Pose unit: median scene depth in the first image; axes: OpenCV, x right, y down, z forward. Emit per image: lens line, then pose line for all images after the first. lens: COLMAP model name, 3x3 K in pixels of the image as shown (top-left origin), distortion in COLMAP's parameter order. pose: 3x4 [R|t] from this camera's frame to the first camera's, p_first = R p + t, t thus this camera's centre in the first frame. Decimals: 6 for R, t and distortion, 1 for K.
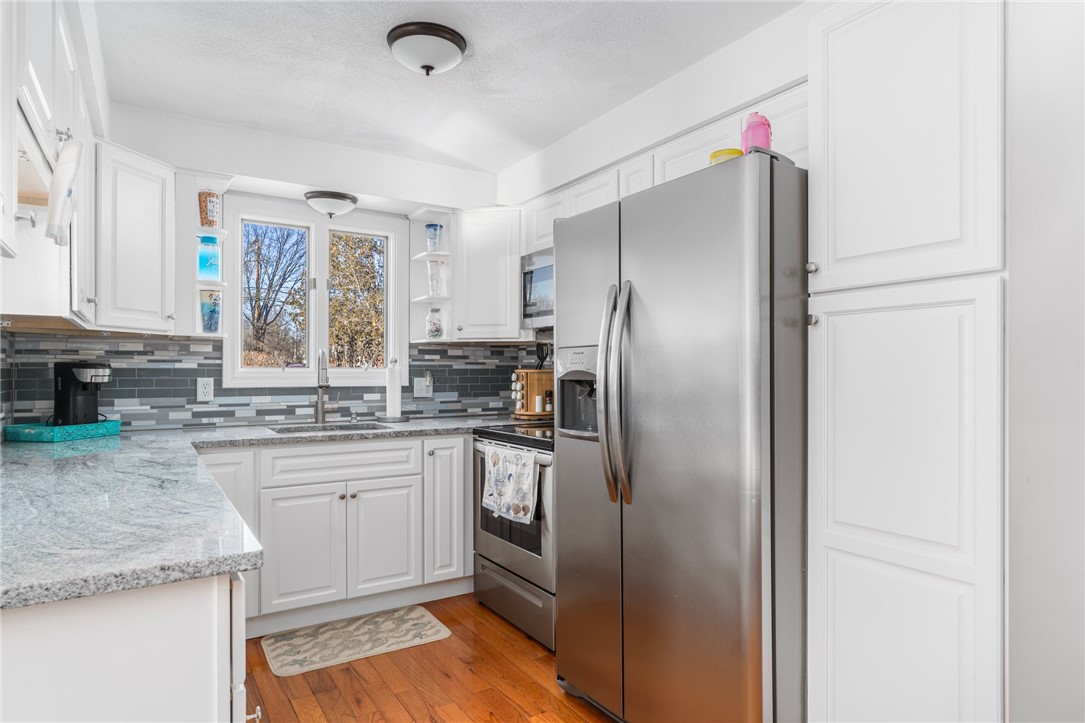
lens RADIAL K [[627.3, 0, 545.5], [0, 627.3, 373.6], [0, 0, 1]] dist [-0.007023, 0.003609]
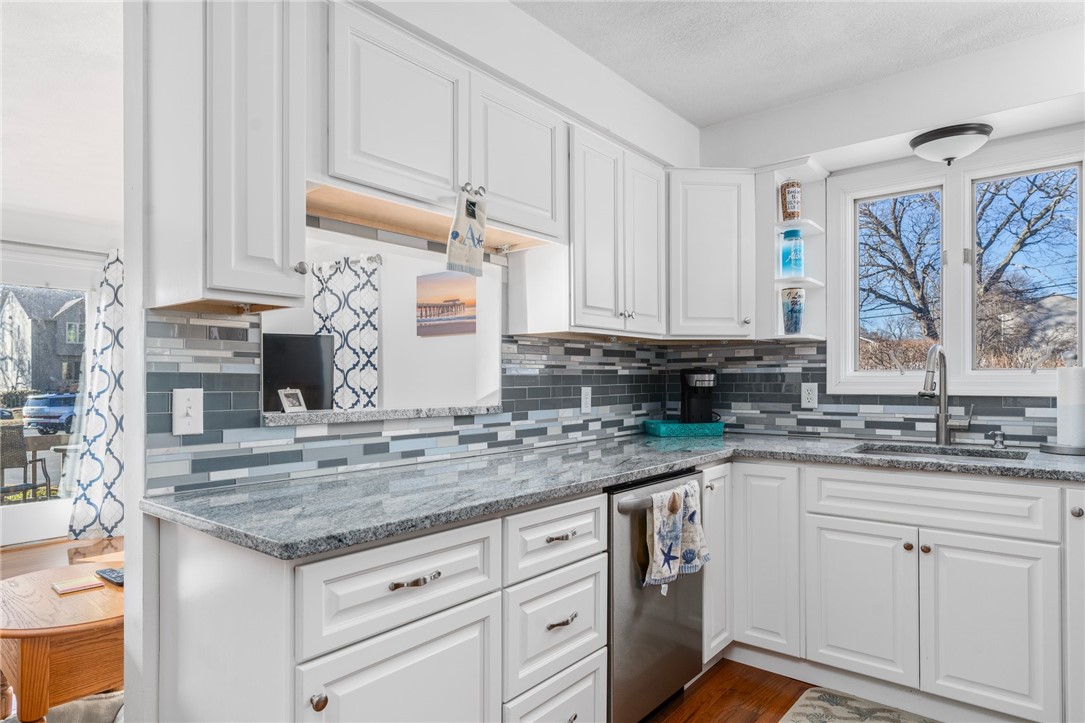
lens RADIAL K [[627.3, 0, 544.1], [0, 627.3, 382.3], [0, 0, 1]] dist [-0.007023, 0.003609]
pose [[0.309325, 0.002564, -0.950953, 0.219217], [0.002541, 0.999991, 0.003523, 0.001712], [0.950953, -0.003506, 0.309315, 0.345094]]
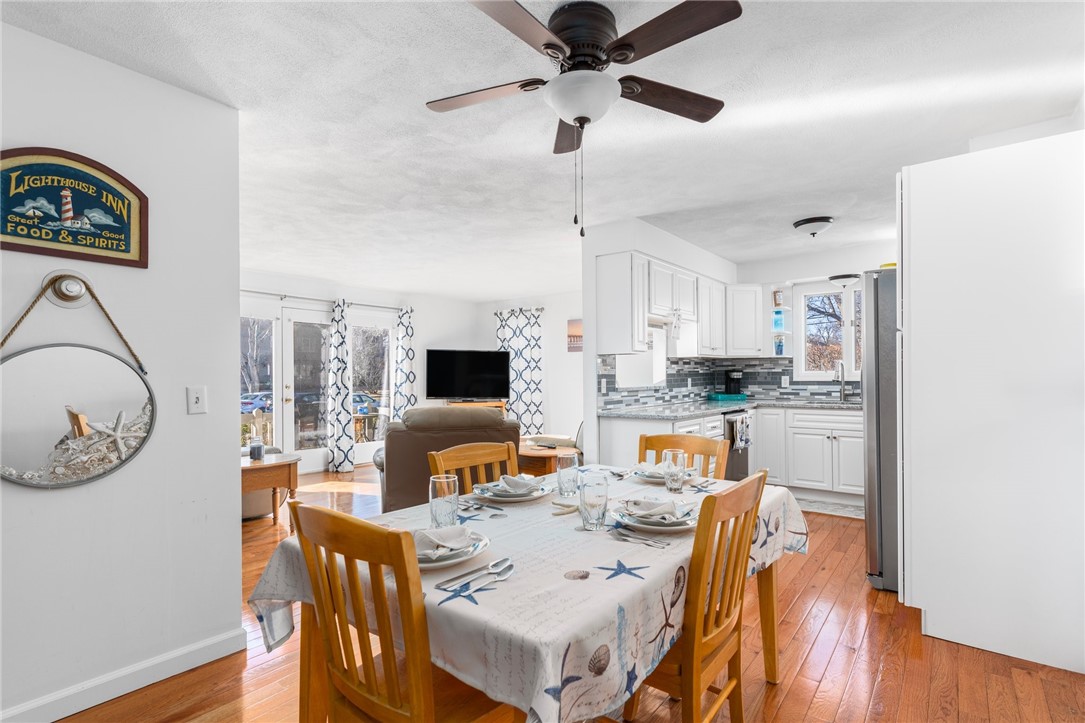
lens RADIAL K [[517.0, 0, 537.8], [0, 517.0, 374.9], [0, 0, 1]] dist [-0.001770, 0.001999]
pose [[0.314153, -0.002526, -0.949369, 0.851147], [0.007773, 0.999970, -0.000088, -0.003887], [0.949341, -0.007352, 0.314163, -0.335310]]
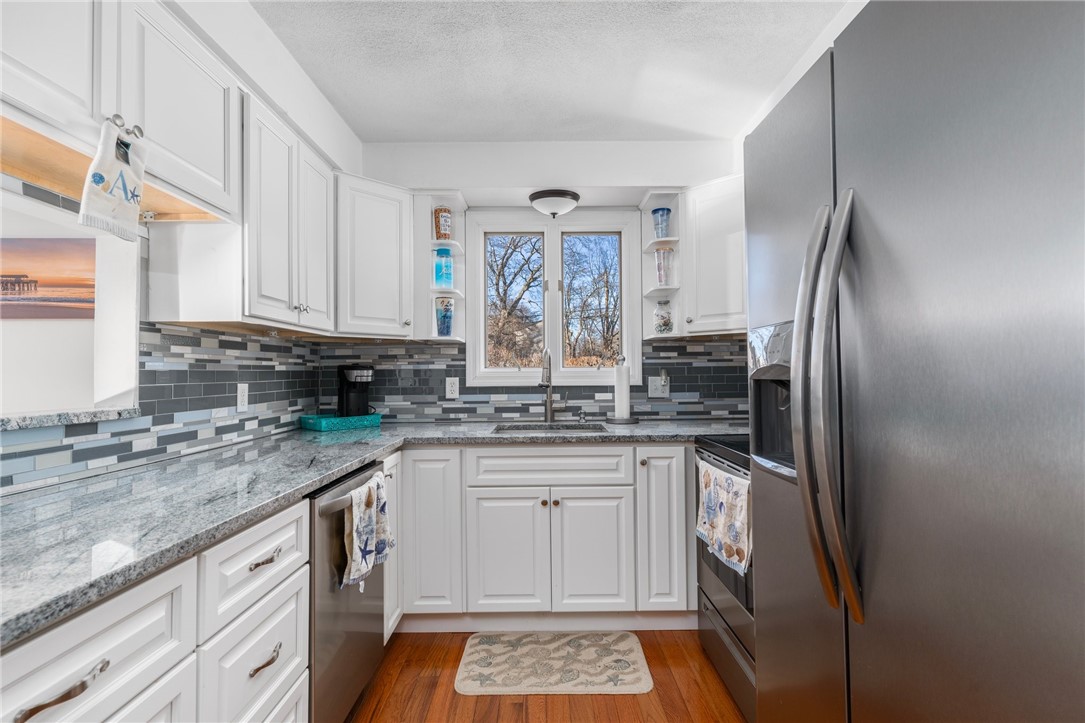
lens RADIAL K [[517.0, 0, 546.4], [0, 517.0, 365.7], [0, 0, 1]] dist [-0.001770, 0.001999]
pose [[0.846784, -0.015399, -0.531714, 0.089405], [0.007584, 0.999829, -0.016879, 0.002572], [0.531883, 0.010260, 0.846756, 0.313724]]
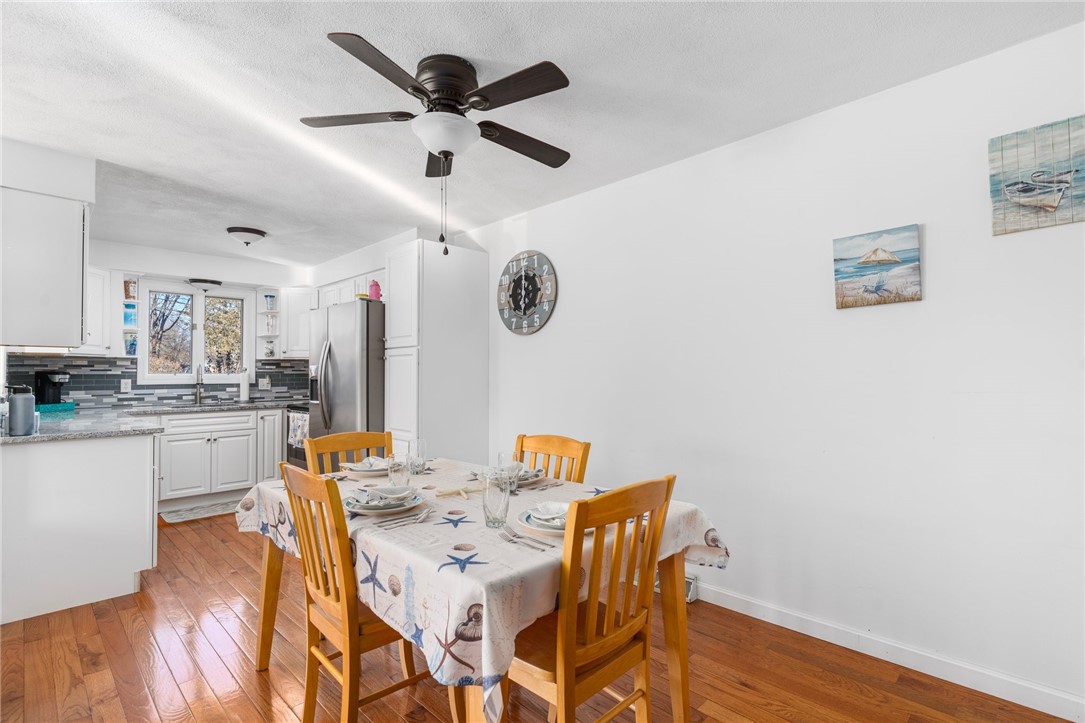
lens RADIAL K [[517.0, 0, 552.1], [0, 517.0, 366.3], [0, 0, 1]] dist [-0.001770, 0.001999]
pose [[0.974243, 0.001097, 0.225496, 0.329958], [0.002325, 0.999886, -0.014909, -0.005917], [-0.225487, 0.015049, 0.974130, -0.755581]]
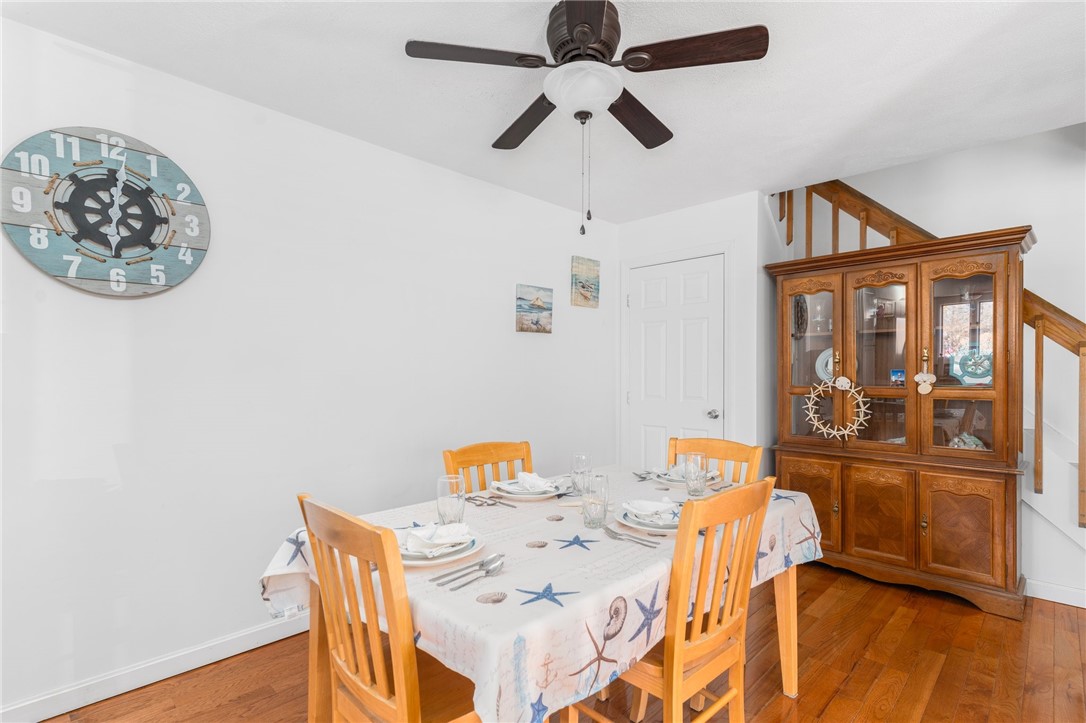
lens RADIAL K [[517.5, 0, 544.1], [0, 517.5, 373.4], [0, 0, 1]] dist [-0.001770, 0.001999]
pose [[-0.230819, 0.005305, 0.972982, -0.163064], [-0.003769, 0.999973, -0.006346, -0.003352], [-0.972989, -0.005132, -0.230792, 0.049847]]
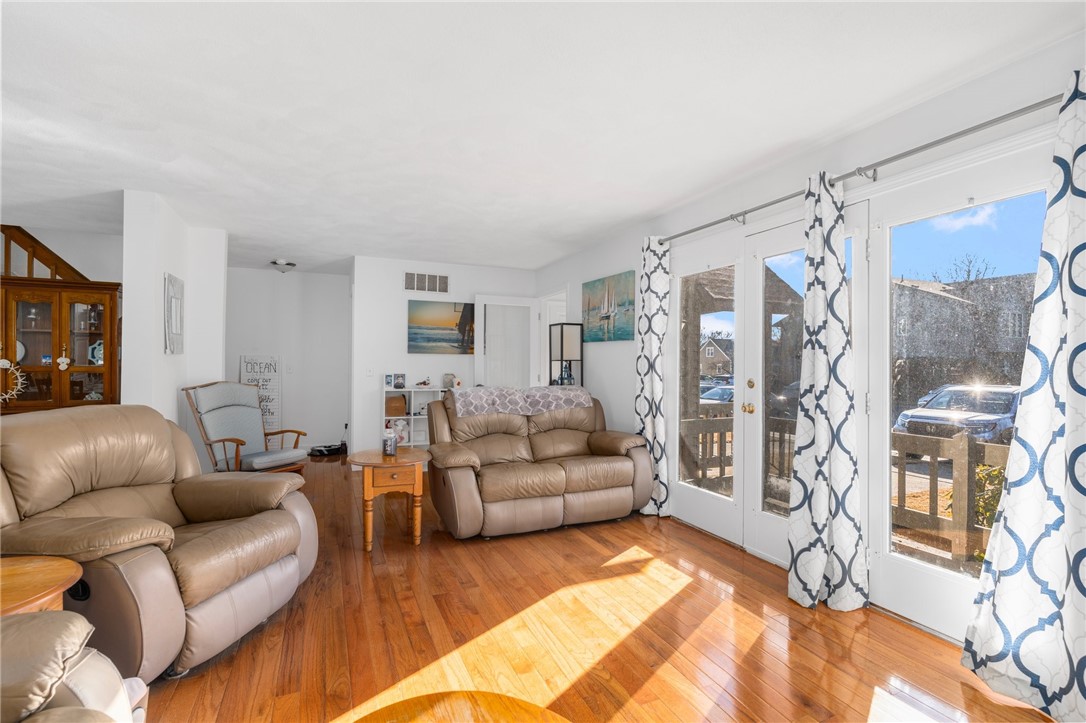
lens RADIAL K [[517.5, 0, 546.4], [0, 517.5, 364.9], [0, 0, 1]] dist [-0.001770, 0.001999]
pose [[-0.989607, -0.006464, 0.143650, -1.047421], [-0.006696, 0.999977, -0.001136, 0.001288], [-0.143639, -0.002086, -0.989628, 0.491843]]
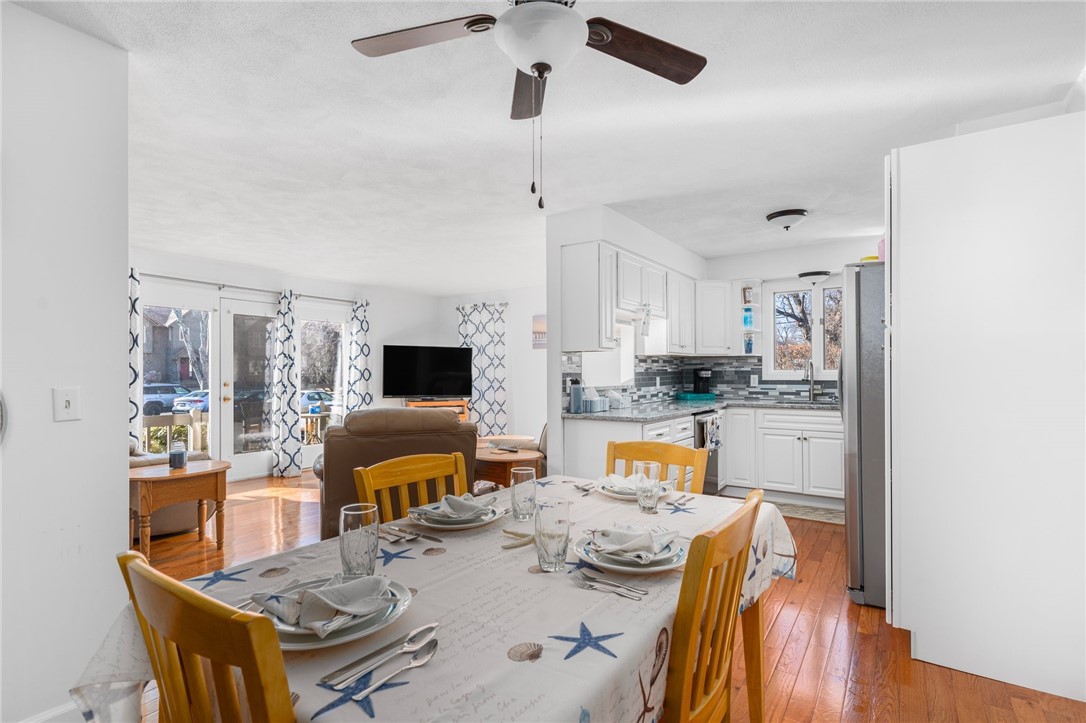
lens RADIAL K [[517.5, 0, 541.2], [0, 517.5, 370.8], [0, 0, 1]] dist [-0.001770, 0.001999]
pose [[0.379782, -0.003636, -0.925069, 0.767045], [0.003972, 0.999989, -0.002299, -0.006299], [0.925067, -0.002801, 0.379792, -0.290636]]
